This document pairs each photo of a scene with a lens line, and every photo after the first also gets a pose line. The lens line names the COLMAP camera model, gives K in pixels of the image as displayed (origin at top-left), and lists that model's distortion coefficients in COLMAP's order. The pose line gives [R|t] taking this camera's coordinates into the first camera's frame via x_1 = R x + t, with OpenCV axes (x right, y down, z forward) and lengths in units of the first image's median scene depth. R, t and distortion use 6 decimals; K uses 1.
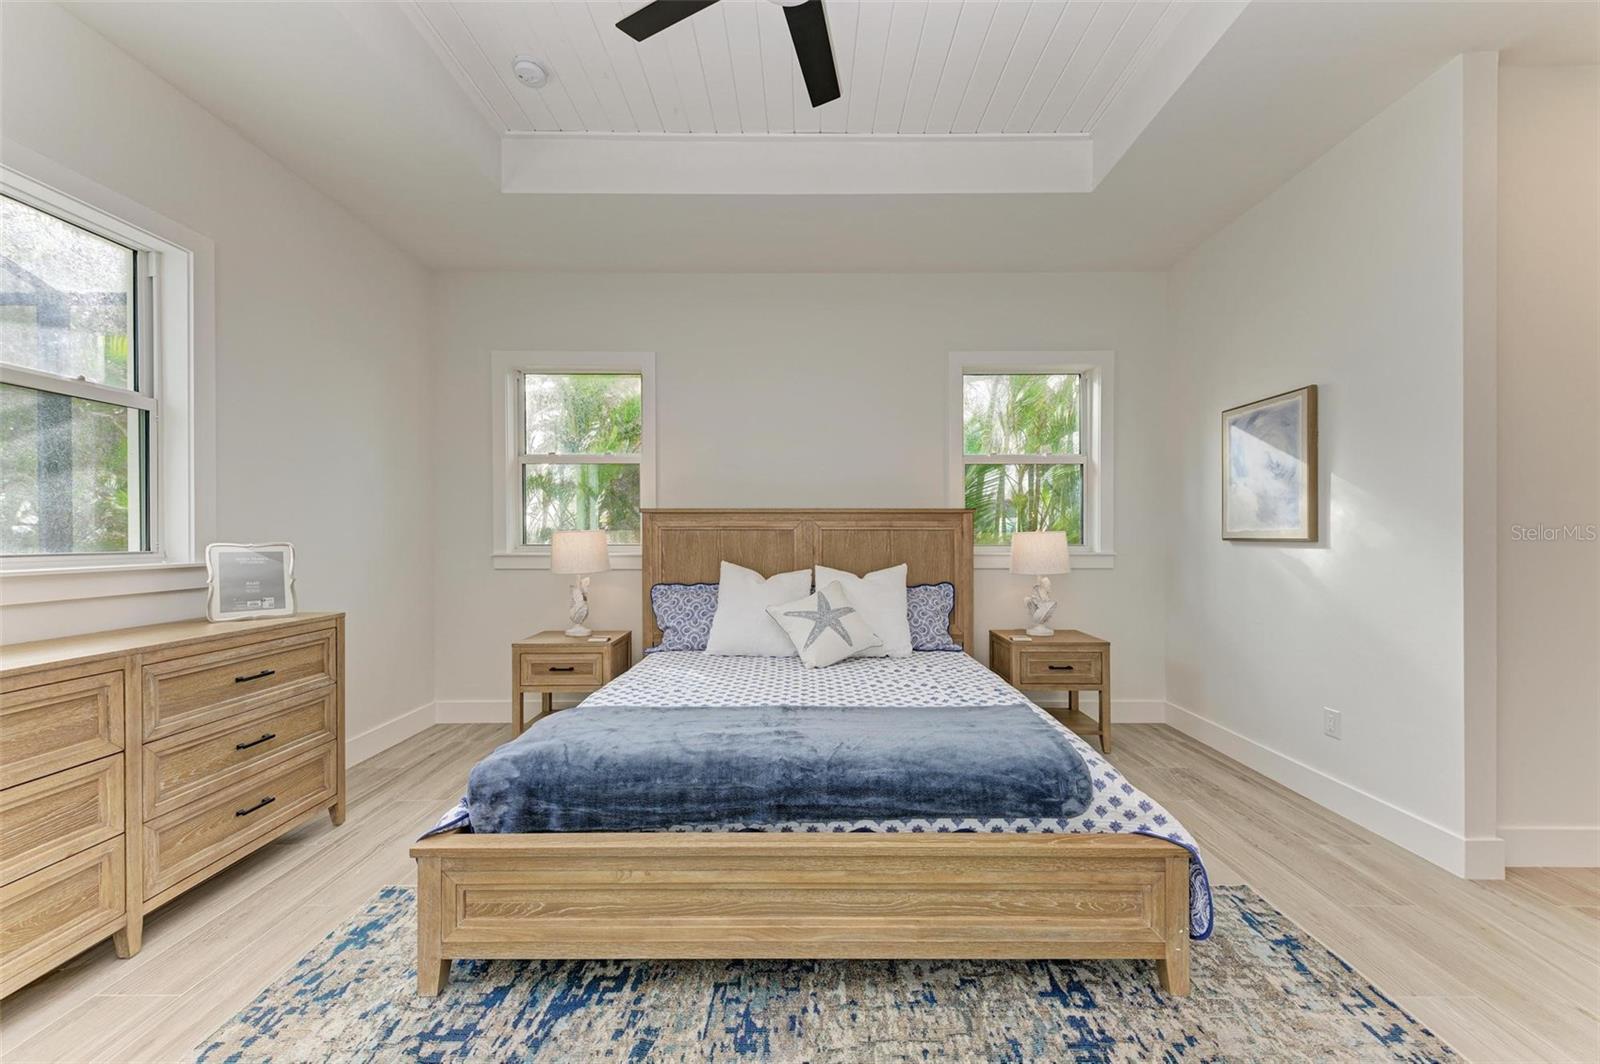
lens RADIAL K [[627.4, 0, 800.0], [0, 627.4, 532.0], [0, 0, 1]] dist [-0.000281, -0.000061]
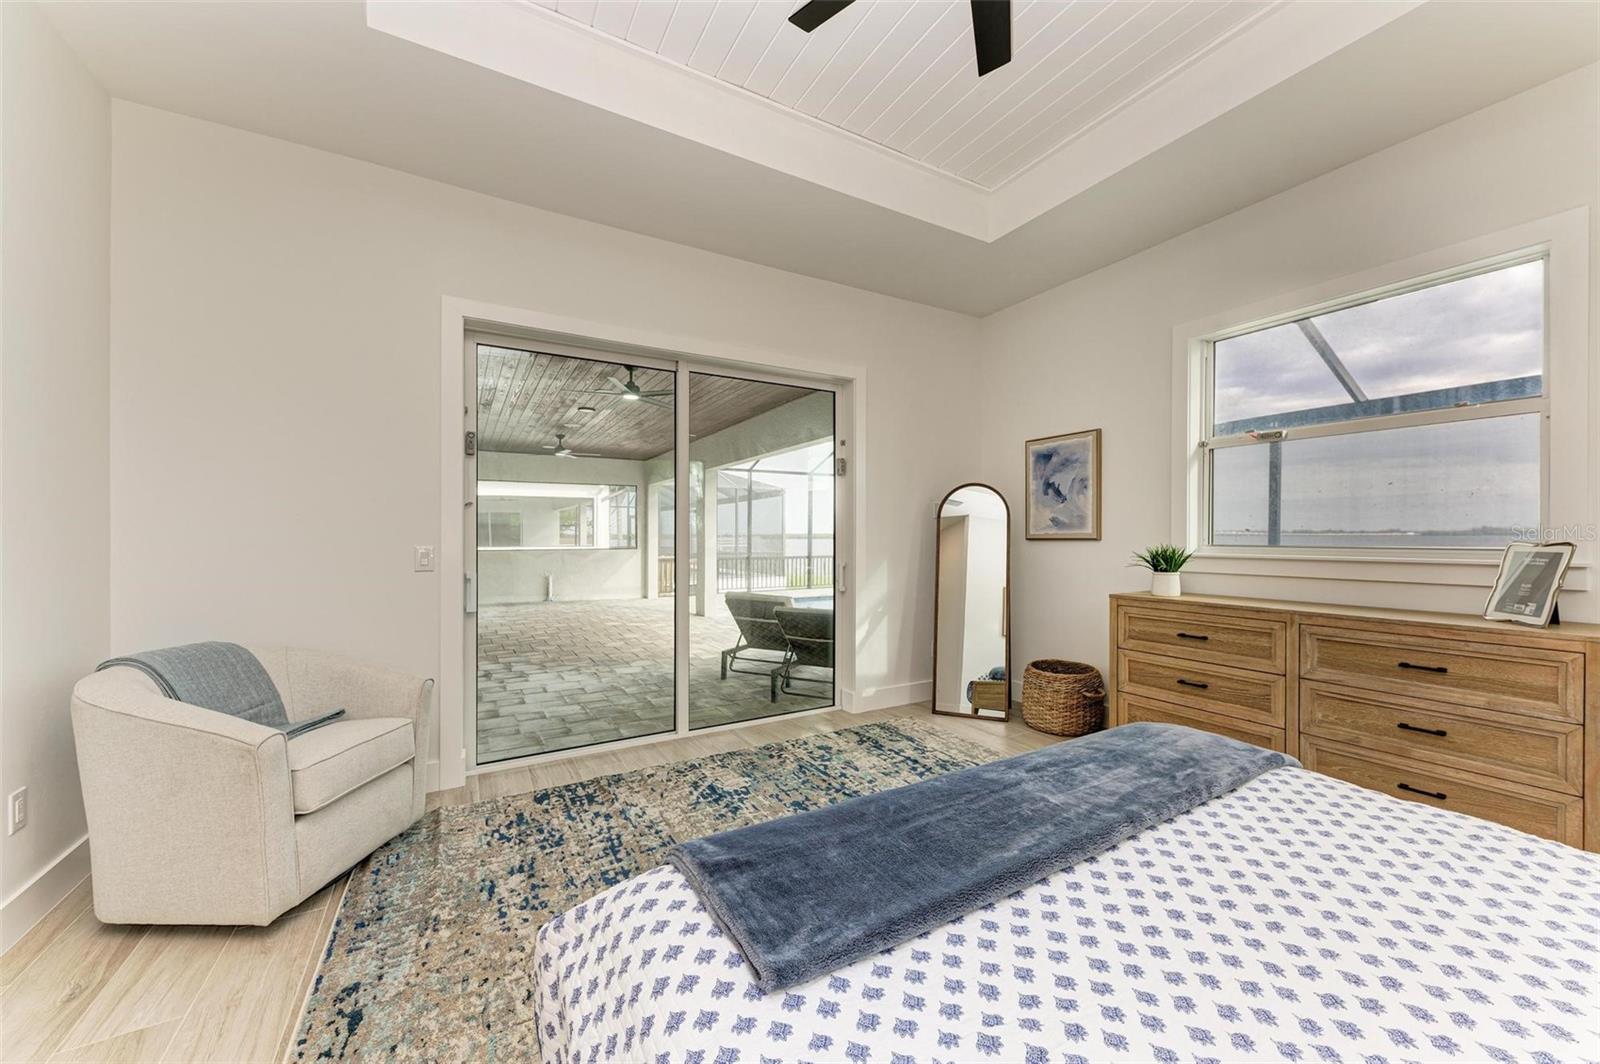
lens RADIAL K [[627.4, 0, 800.0], [0, 627.4, 532.0], [0, 0, 1]] dist [-0.000281, -0.000061]
pose [[-0.868303, -0.003792, -0.496020, 0.621658], [0.000749, 0.999960, -0.008955, 0.011492], [0.496034, -0.008147, -0.868265, 1.541669]]
